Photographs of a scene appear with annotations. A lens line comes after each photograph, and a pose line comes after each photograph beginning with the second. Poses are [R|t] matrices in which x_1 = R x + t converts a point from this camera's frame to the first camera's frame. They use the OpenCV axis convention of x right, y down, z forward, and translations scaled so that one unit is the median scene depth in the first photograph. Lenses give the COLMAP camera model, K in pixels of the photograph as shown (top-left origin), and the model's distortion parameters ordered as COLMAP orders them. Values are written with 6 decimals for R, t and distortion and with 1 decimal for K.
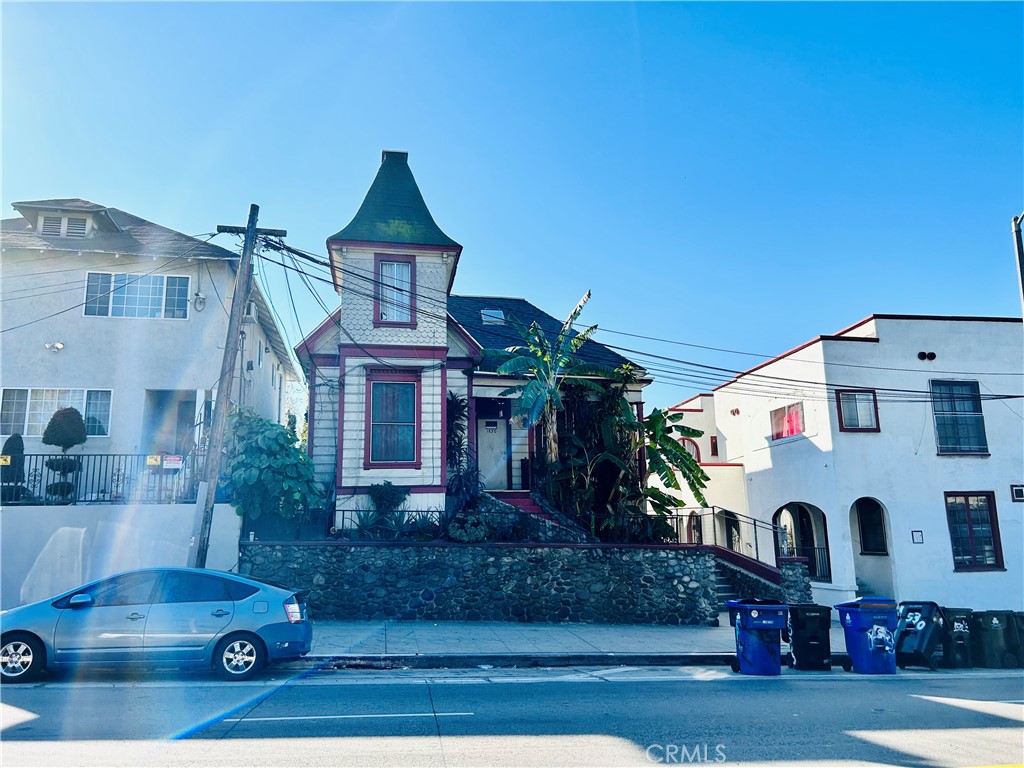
lens RADIAL K [[792.7, 0, 510.8], [0, 792.7, 383.2], [0, 0, 1]] dist [0.016012, -0.023570]
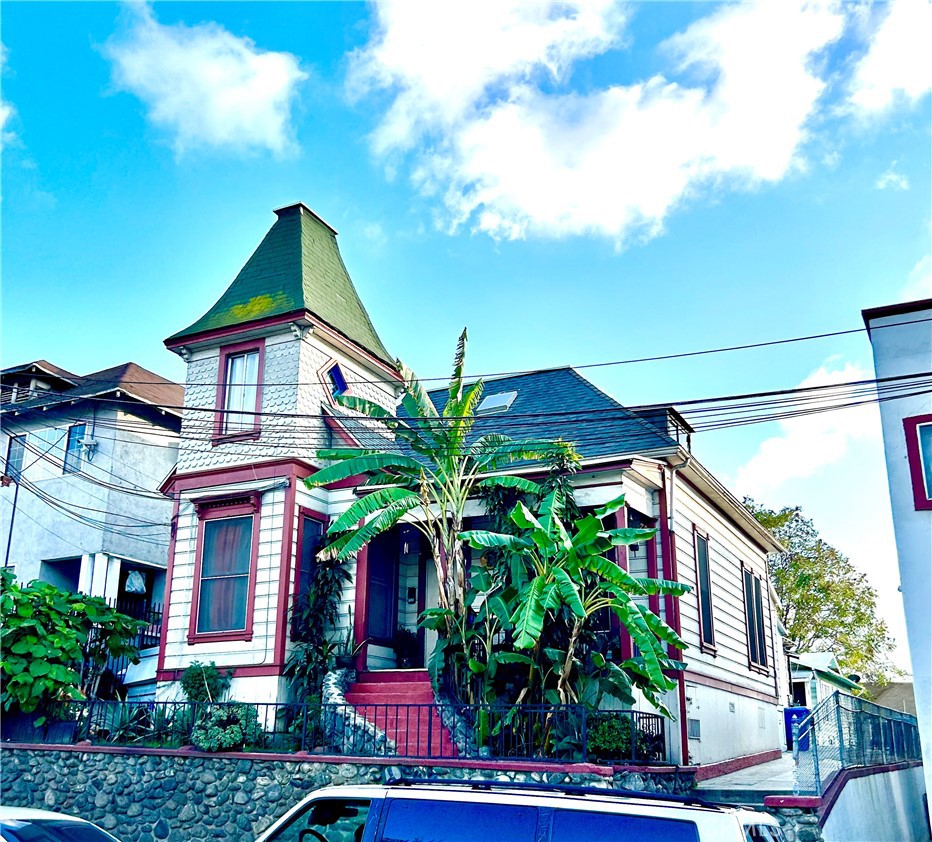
lens RADIAL K [[1030.0, 0, 465.2], [0, 1030.0, 421.0], [0, 0, 1]] dist [-0.030205, 0.000000]
pose [[0.792251, -0.172601, -0.585275, 0.569035], [0.101525, 0.983077, -0.152488, 0.074659], [0.601690, 0.061389, 0.796367, 0.389621]]
